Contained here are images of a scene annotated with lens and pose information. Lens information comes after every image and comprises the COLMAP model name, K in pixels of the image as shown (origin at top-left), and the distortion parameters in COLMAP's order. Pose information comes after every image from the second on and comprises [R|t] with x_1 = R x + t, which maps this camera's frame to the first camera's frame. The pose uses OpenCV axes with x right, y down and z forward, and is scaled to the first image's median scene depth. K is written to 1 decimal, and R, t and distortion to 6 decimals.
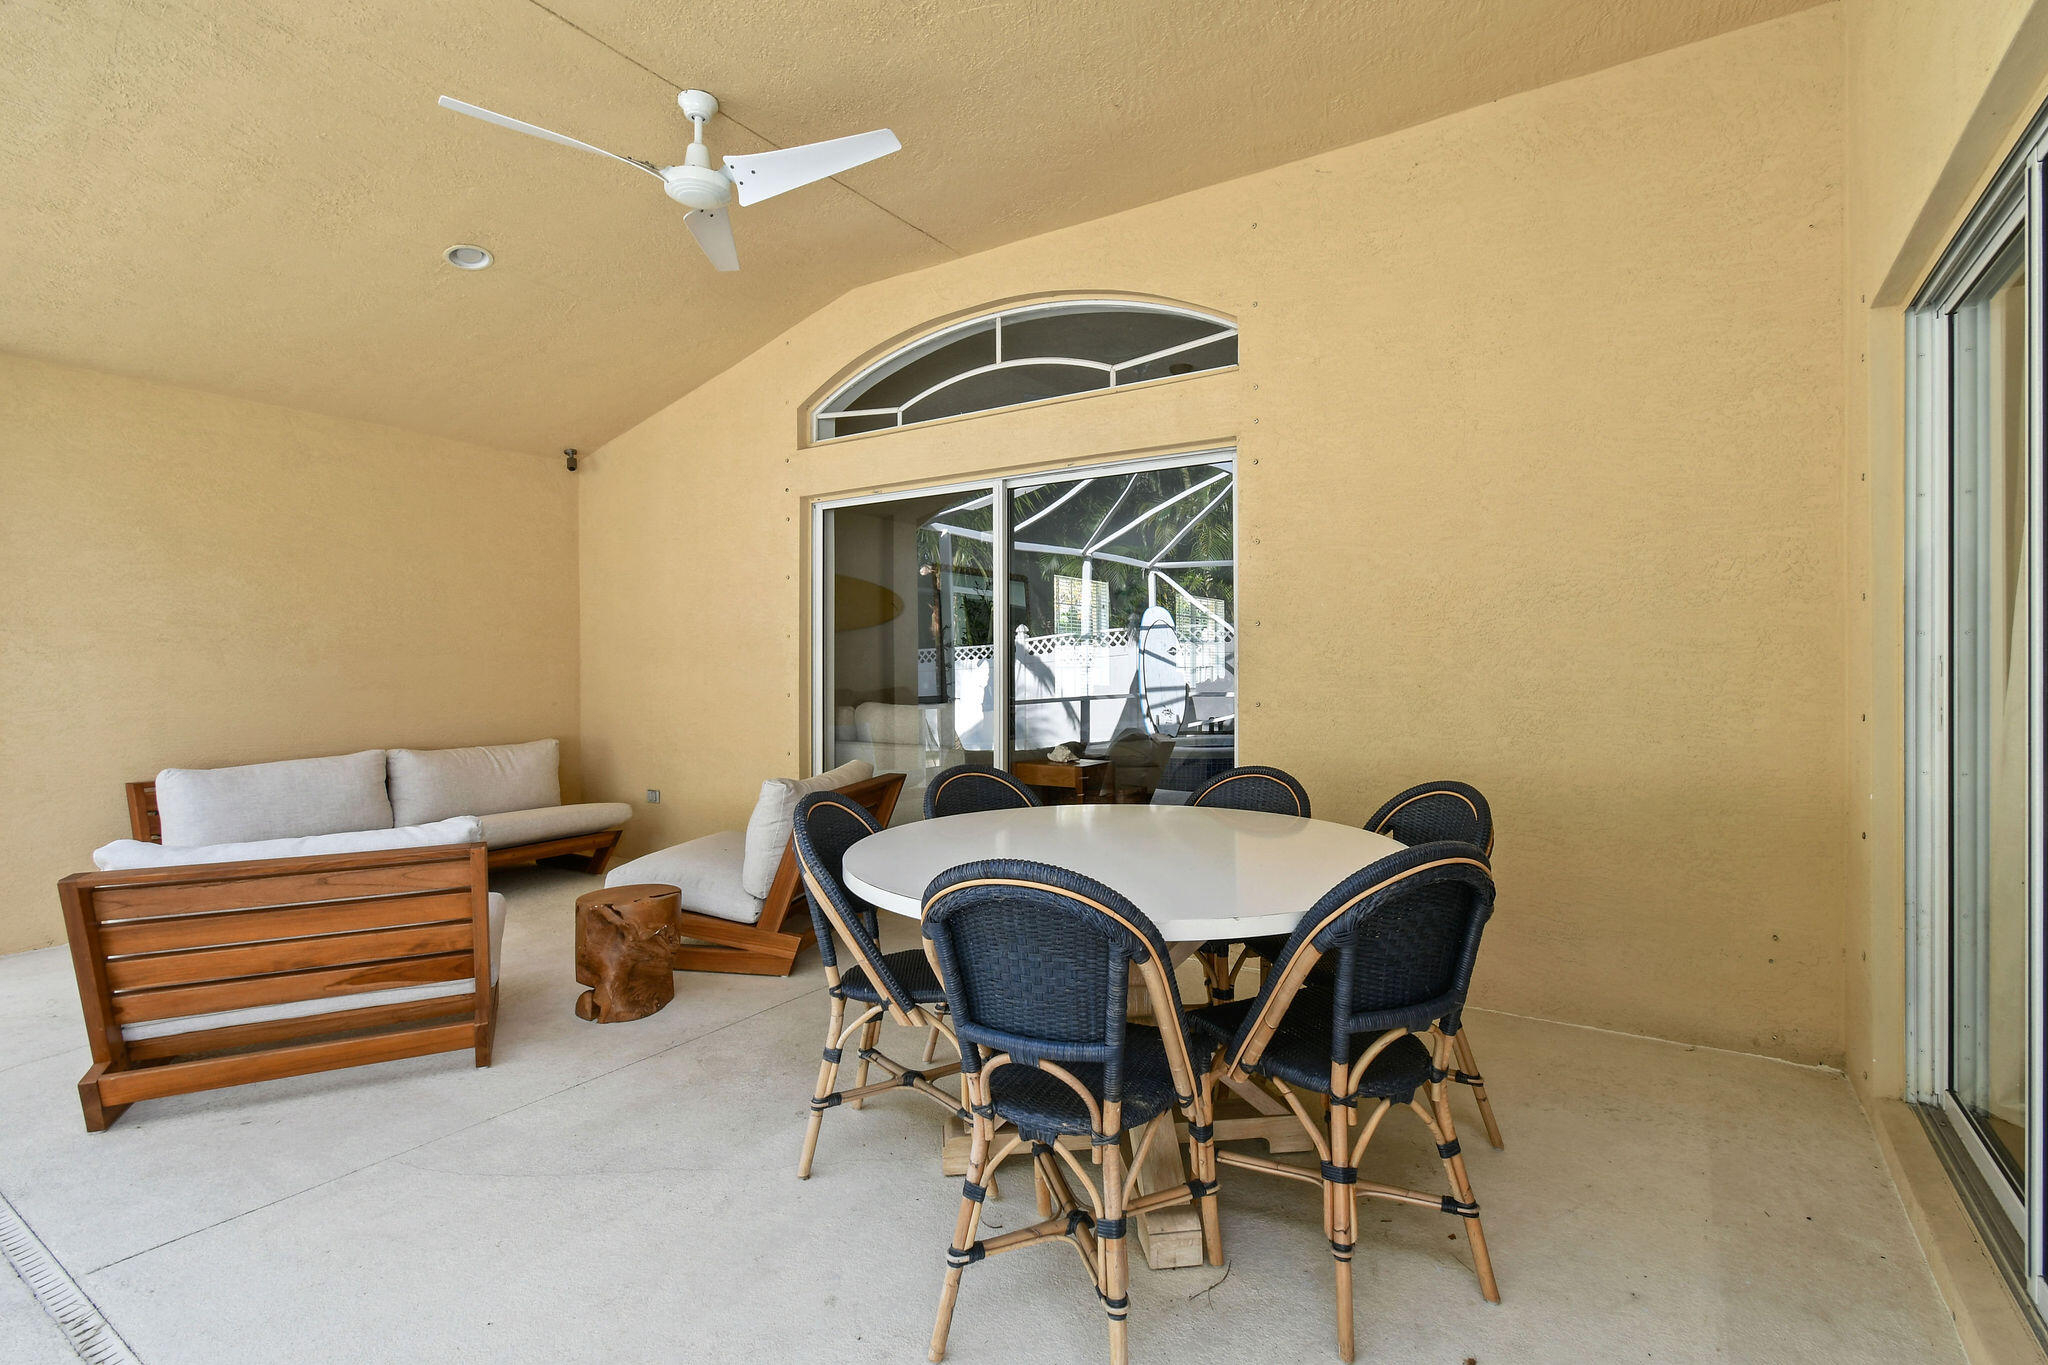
lens RADIAL K [[912.5, 0, 1021.0], [0, 912.5, 641.4], [0, 0, 1]] dist [0.000666, -0.000493]
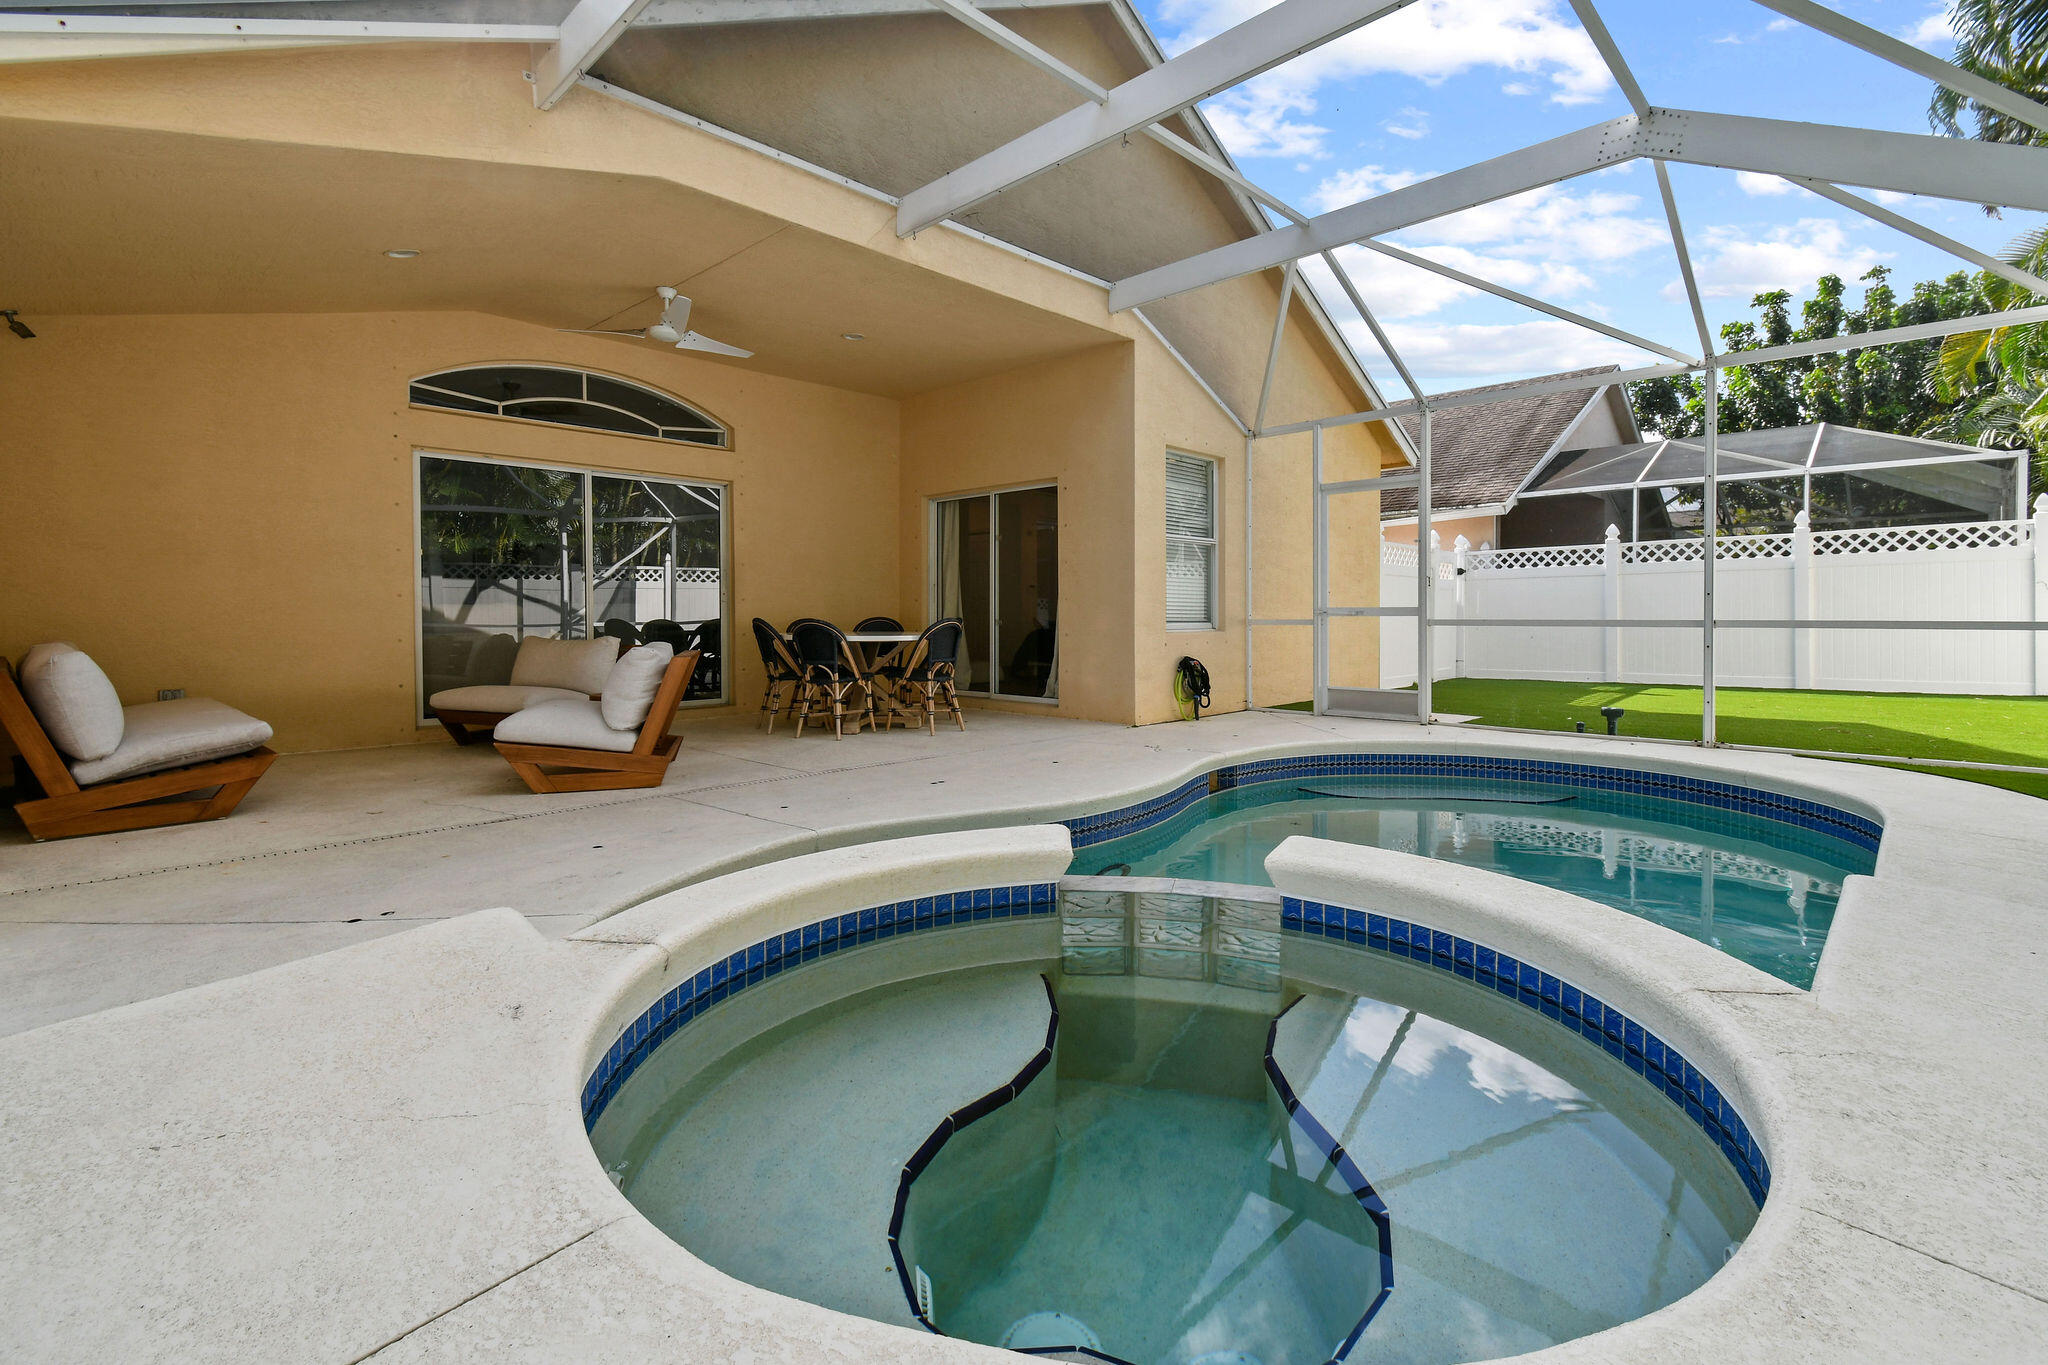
lens RADIAL K [[912.5, 0, 1021.0], [0, 912.5, 641.4], [0, 0, 1]] dist [0.000666, -0.000493]
pose [[0.150274, -0.042031, 0.987750, -1.620105], [-0.009235, 0.998993, 0.043914, 0.067882], [-0.988601, -0.015721, 0.149735, -0.083961]]
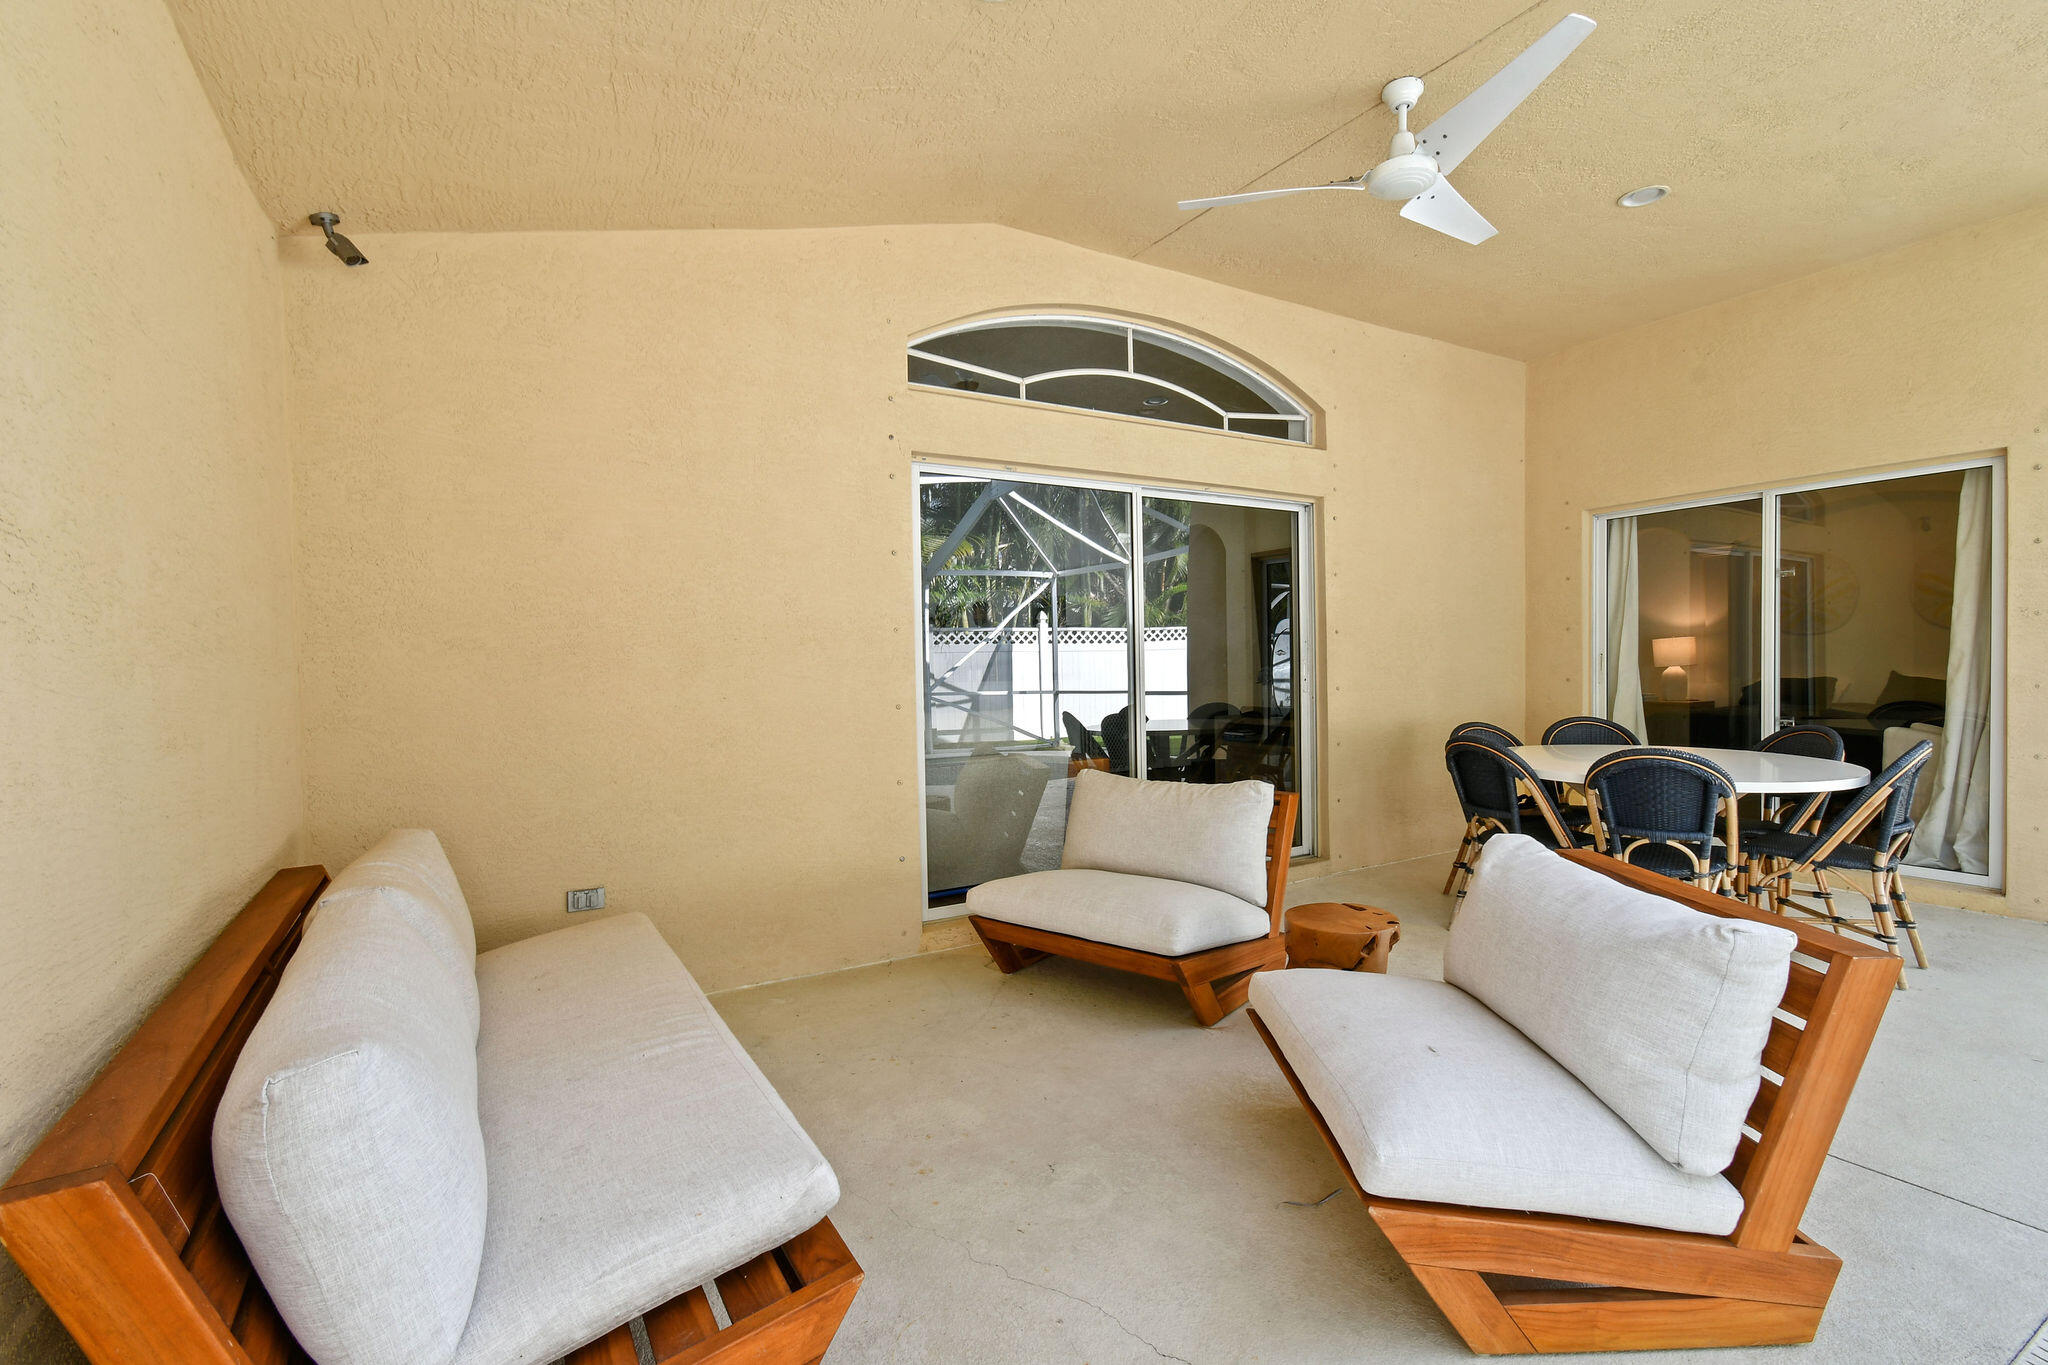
lens RADIAL K [[897.5, 0, 1024.0], [0, 897.5, 682.5], [0, 0, 1]] dist [0.009462, 0.000097]
pose [[0.412774, -0.040109, 0.909950, -1.028340], [0.011129, 0.999177, 0.038994, 0.010380], [-0.910766, -0.005969, 0.412881, 0.677782]]
